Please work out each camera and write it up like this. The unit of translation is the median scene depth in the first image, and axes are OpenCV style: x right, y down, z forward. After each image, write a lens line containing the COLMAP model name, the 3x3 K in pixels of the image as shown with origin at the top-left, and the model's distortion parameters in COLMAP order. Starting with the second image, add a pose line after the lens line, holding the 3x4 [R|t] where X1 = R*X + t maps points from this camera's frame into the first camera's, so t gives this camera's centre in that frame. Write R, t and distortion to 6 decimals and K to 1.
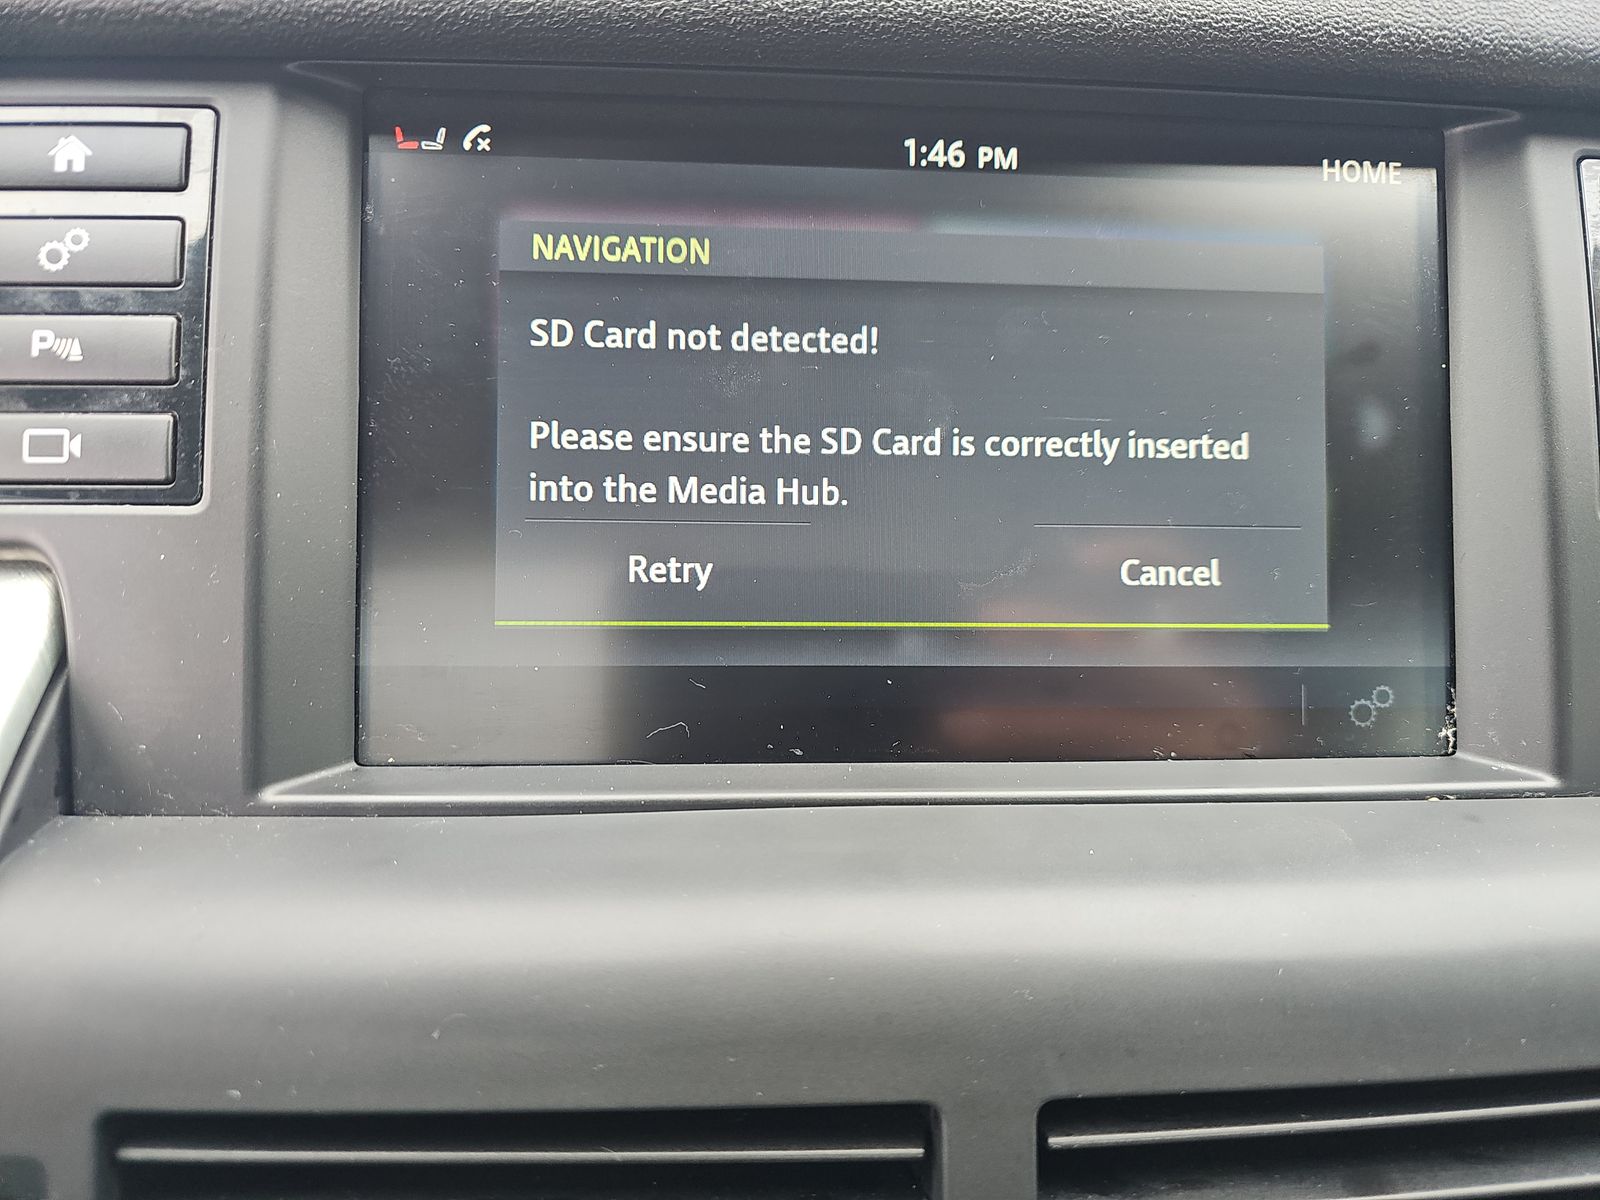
lens RADIAL K [[1073.7, 0, 800.8], [0, 1073.7, 605.7], [0, 0, 1]] dist [0.002785, -0.000182]
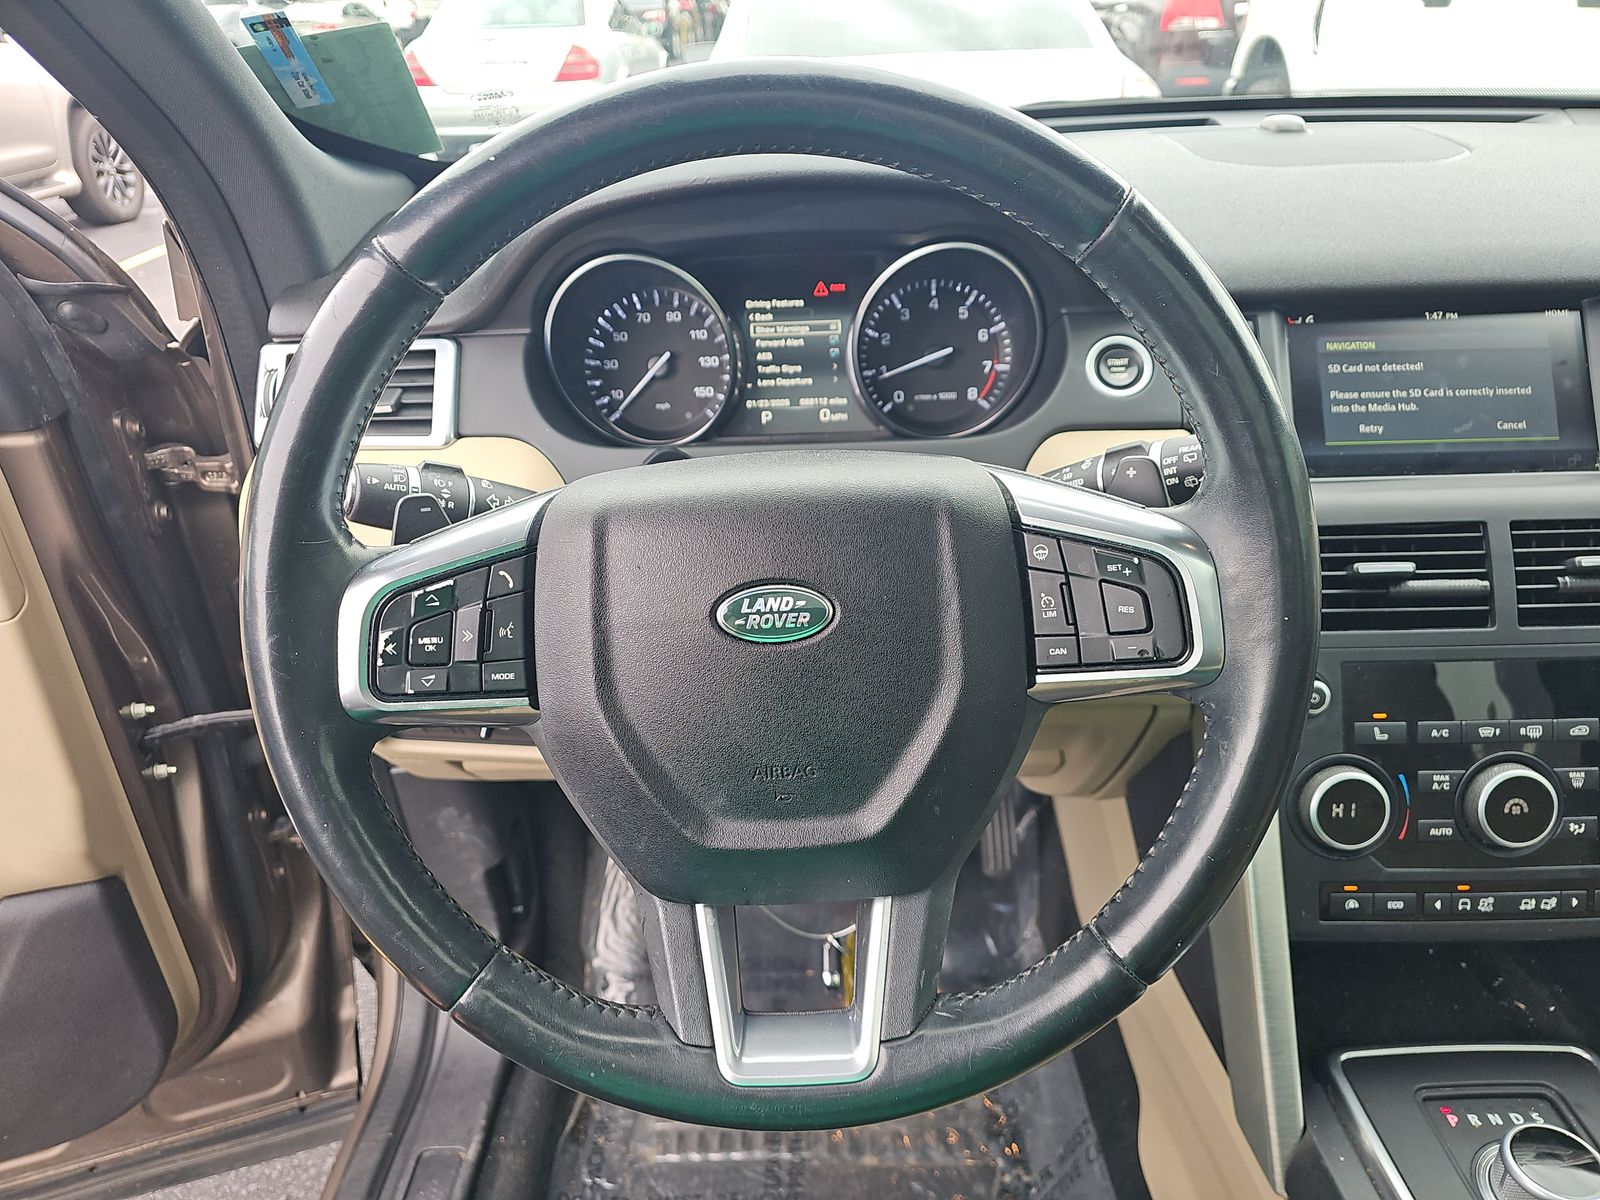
lens RADIAL K [[1073.7, 0, 794.0], [0, 1073.7, 603.7], [0, 0, 1]] dist [0.002785, -0.000182]
pose [[0.994958, -0.034172, -0.094286, -1.767423], [0.024601, 0.994595, -0.100870, 0.889308], [0.097224, 0.098042, 0.990422, -2.801776]]
